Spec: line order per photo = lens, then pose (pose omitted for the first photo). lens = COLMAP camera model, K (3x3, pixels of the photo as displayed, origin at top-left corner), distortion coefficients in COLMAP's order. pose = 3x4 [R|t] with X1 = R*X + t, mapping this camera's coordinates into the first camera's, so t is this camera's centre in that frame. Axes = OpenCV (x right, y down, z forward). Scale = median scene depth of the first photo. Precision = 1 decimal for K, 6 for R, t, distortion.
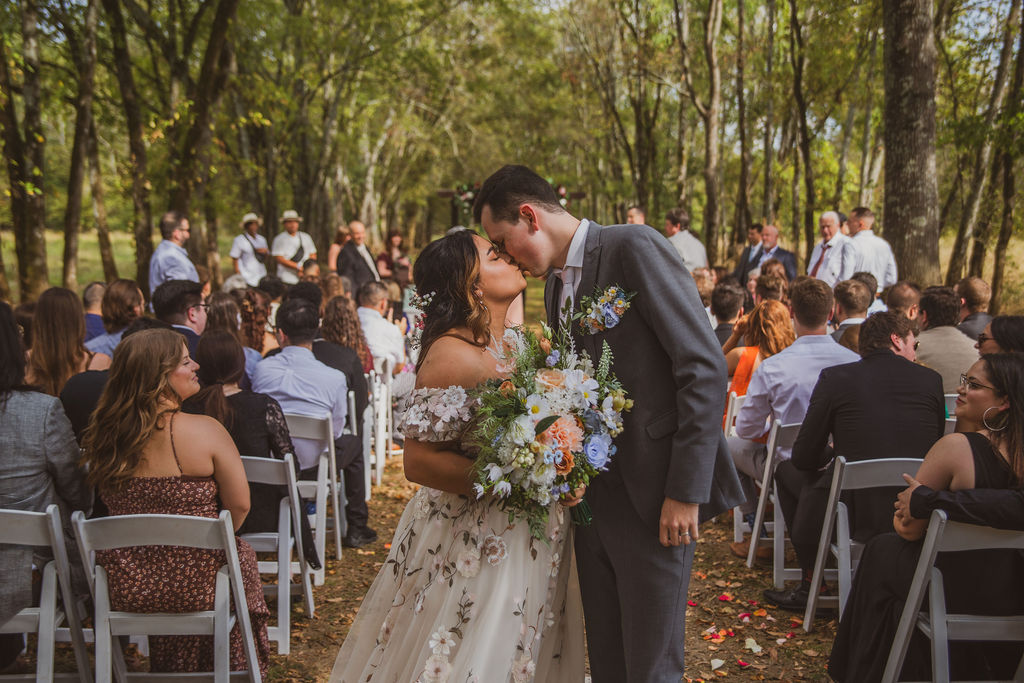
lens RADIAL K [[1152.7, 0, 512.0], [0, 1152.7, 341.5], [0, 0, 1]] dist [0.140936, -0.002975]
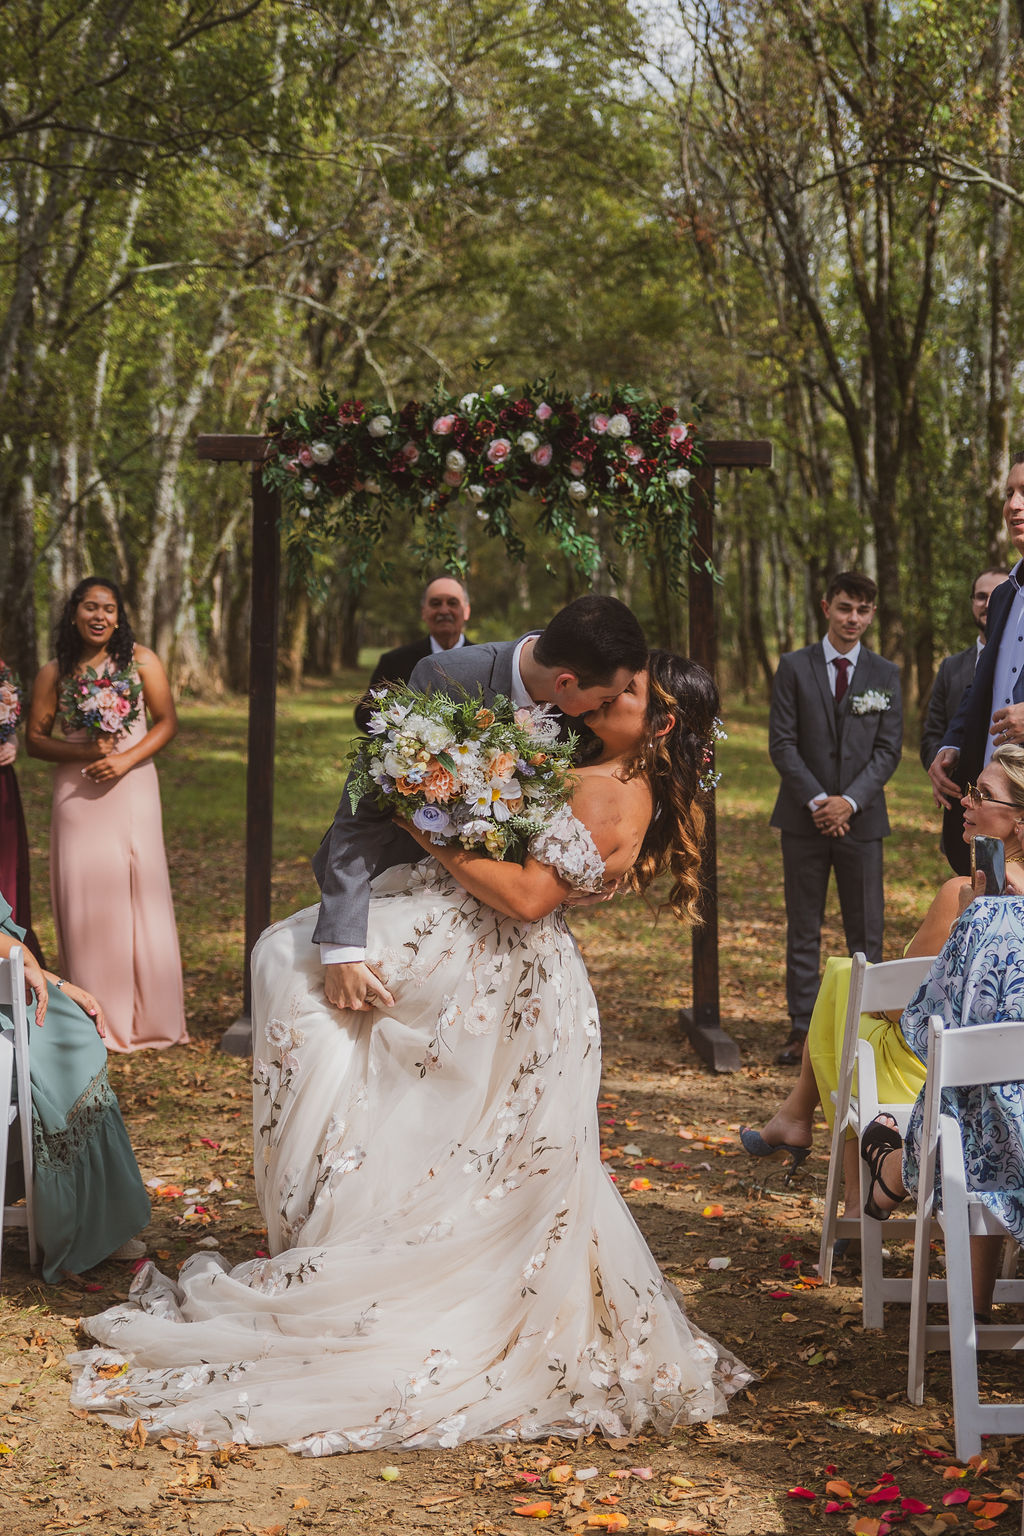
lens RADIAL K [[2695.0, 0, 512.0], [0, 2695.0, 768.0], [0, 0, 1]] dist [0.071824, 0.182498]
pose [[0.999861, -0.002408, -0.016473, 0.002995], [0.001650, 0.998946, -0.045873, -0.015383], [0.016566, 0.045839, 0.998811, 0.217305]]
